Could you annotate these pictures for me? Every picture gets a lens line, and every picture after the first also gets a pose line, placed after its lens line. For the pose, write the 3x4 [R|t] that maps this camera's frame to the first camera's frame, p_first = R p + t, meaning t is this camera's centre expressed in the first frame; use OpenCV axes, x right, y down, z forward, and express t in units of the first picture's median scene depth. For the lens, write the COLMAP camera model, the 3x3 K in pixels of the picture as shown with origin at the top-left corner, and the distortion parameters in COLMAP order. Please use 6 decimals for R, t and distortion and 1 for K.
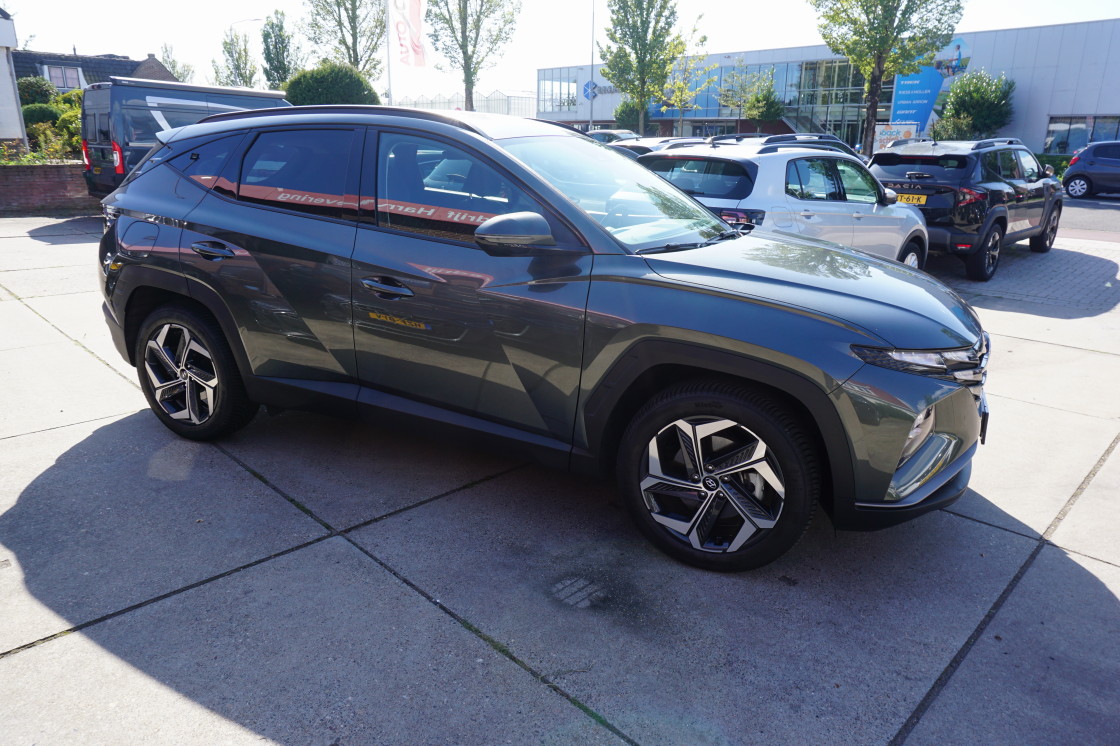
lens RADIAL K [[766.0, 0, 564.7], [0, 766.0, 381.5], [0, 0, 1]] dist [-0.047620, 0.028598]
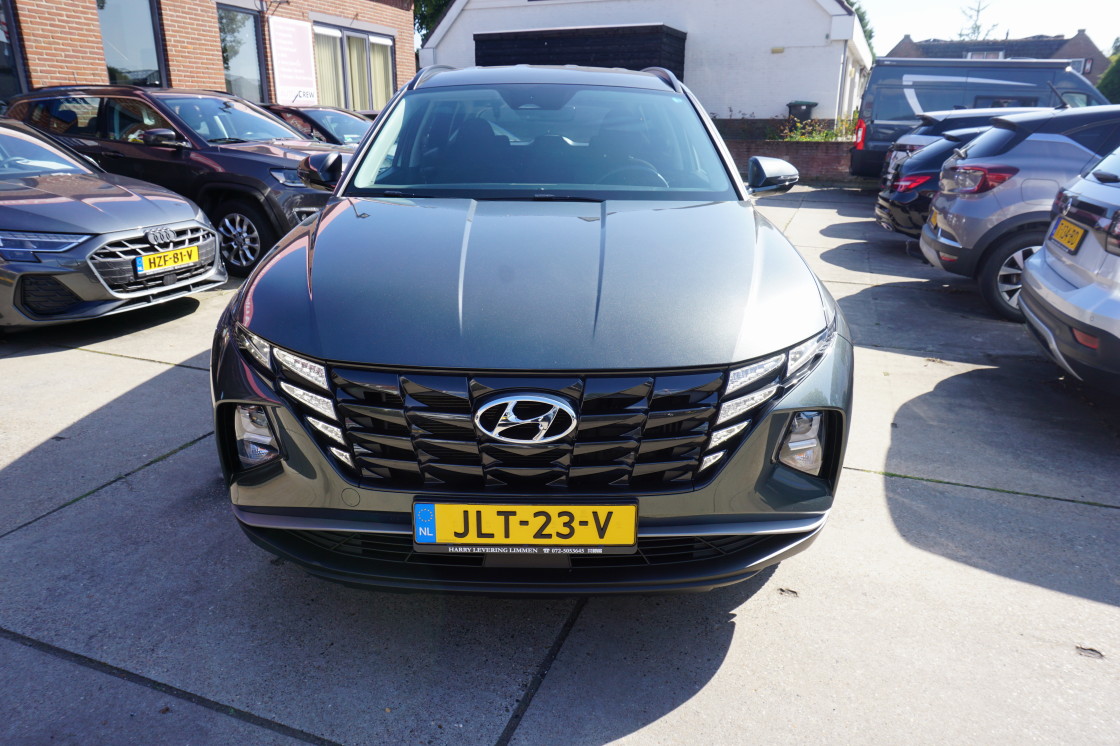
lens RADIAL K [[770.9, 0, 566.3], [0, 770.9, 373.9], [0, 0, 1]] dist [-0.036438, 0.028288]
pose [[0.390315, 0.270236, -0.880129, 0.271409], [-0.270393, 0.947444, 0.170992, -0.045298], [0.880081, 0.171240, 0.442872, 0.197695]]
